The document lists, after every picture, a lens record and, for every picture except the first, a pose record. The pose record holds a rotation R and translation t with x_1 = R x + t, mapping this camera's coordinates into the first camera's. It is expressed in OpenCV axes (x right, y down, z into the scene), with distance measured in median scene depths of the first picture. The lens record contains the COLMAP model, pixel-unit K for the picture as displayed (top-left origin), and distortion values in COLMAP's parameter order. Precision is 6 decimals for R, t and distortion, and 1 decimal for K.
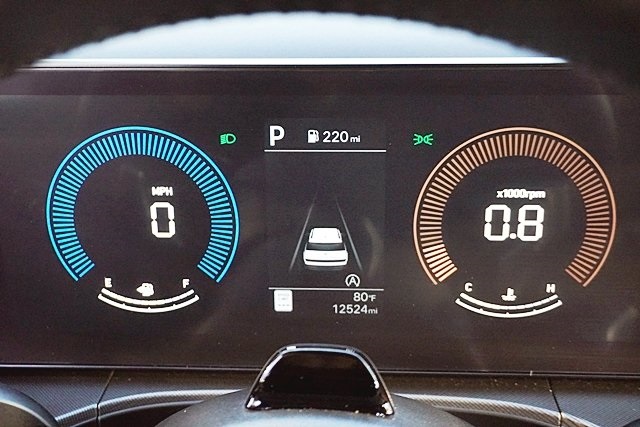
lens RADIAL K [[772.8, 0, 322.1], [0, 772.8, 213.0], [0, 0, 1]] dist [-0.000571, 0.000000]
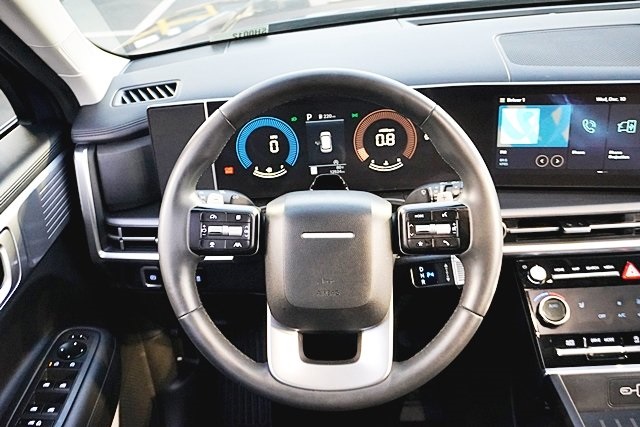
lens RADIAL K [[681.2, 0, 318.6], [0, 681.2, 211.5], [0, 0, 1]] dist [0.002126, 0.000000]
pose [[0.997704, -0.066360, 0.013527, -0.082801], [0.065504, 0.996272, 0.056129, 0.130021], [-0.017201, -0.055114, 0.998332, -1.793948]]
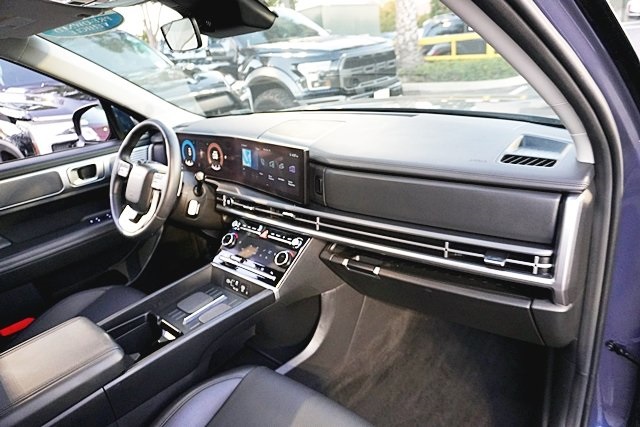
lens RADIAL K [[429.2, 0, 319.8], [0, 429.2, 213.1], [0, 0, 1]] dist [-0.038855, 0.023905]
pose [[0.773640, 0.162796, -0.612355, 3.654511], [-0.175558, 0.983668, 0.039713, 0.212909], [0.608819, 0.076781, 0.789585, -1.625307]]
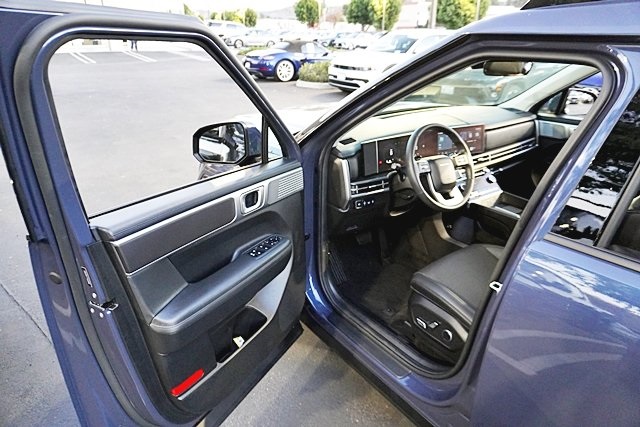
lens RADIAL K [[429.2, 0, 317.0], [0, 429.2, 210.9], [0, 0, 1]] dist [-0.038855, 0.023905]
pose [[0.786870, -0.226254, 0.574147, -4.408250], [0.252245, 0.967017, 0.035370, 0.302439], [-0.563213, 0.116994, 0.817988, -2.973678]]
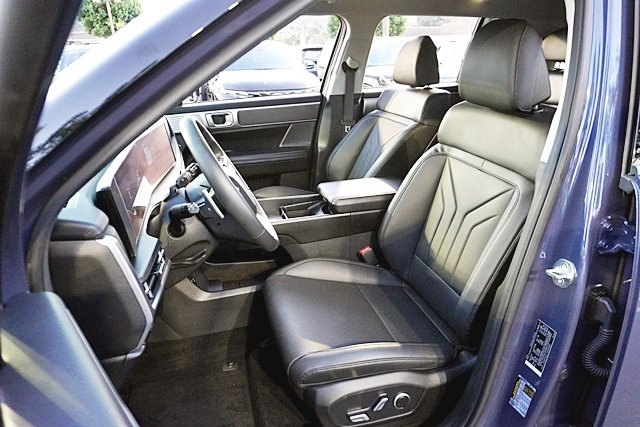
lens RADIAL K [[429.2, 0, 317.8], [0, 429.2, 214.7], [0, 0, 1]] dist [-0.038855, 0.023905]
pose [[-0.307312, -0.320356, 0.896064, -3.080011], [0.439986, 0.787103, 0.432297, -0.540538], [-0.843784, 0.527106, -0.100934, 0.327529]]
